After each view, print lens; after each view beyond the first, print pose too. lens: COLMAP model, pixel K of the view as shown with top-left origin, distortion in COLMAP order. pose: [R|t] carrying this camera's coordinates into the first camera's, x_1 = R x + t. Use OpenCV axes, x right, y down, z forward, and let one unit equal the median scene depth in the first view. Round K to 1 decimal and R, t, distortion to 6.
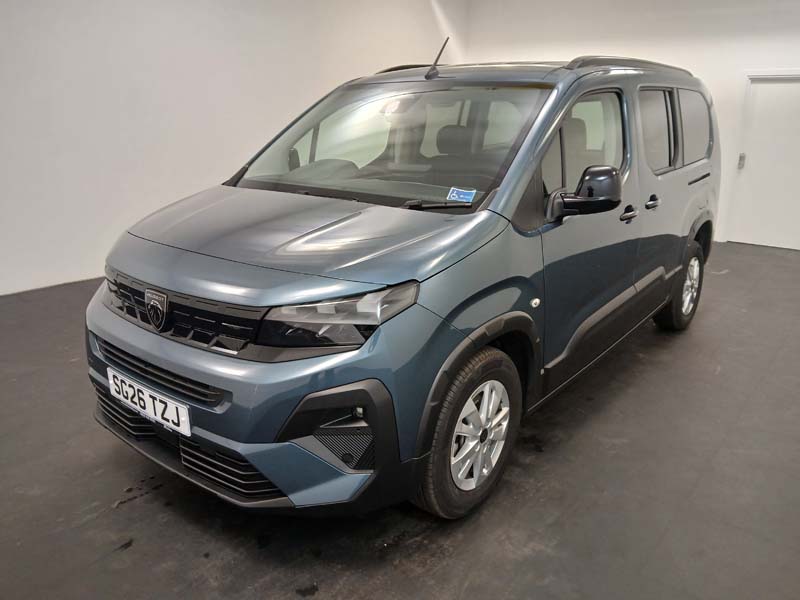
lens RADIAL K [[611.4, 0, 400.0], [0, 611.4, 300.0], [0, 0, 1]] dist [0.105492, -0.204107]
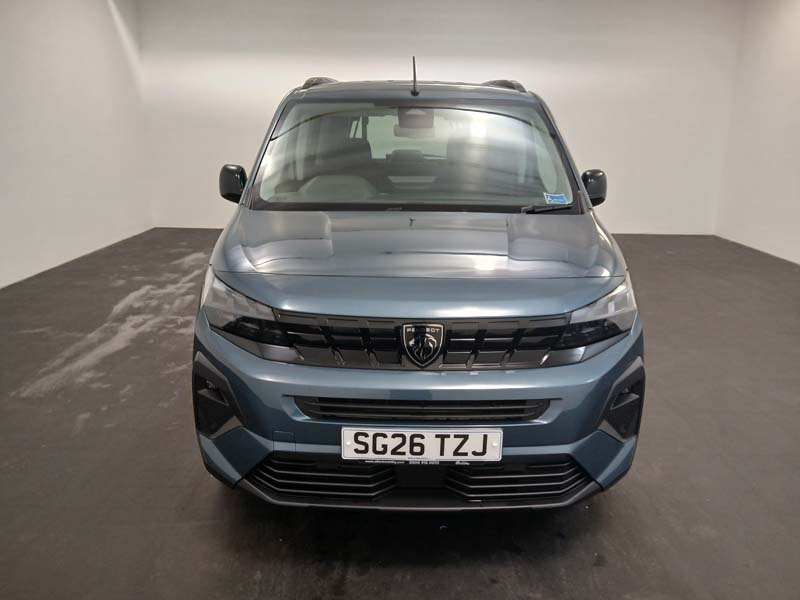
lens RADIAL K [[611.4, 0, 400.0], [0, 611.4, 300.0], [0, 0, 1]] dist [0.105492, -0.204107]
pose [[0.774522, -0.164378, 0.610816, -0.948590], [0.171119, 0.984088, 0.047849, -0.095420], [-0.608962, 0.067462, 0.790326, 0.289141]]
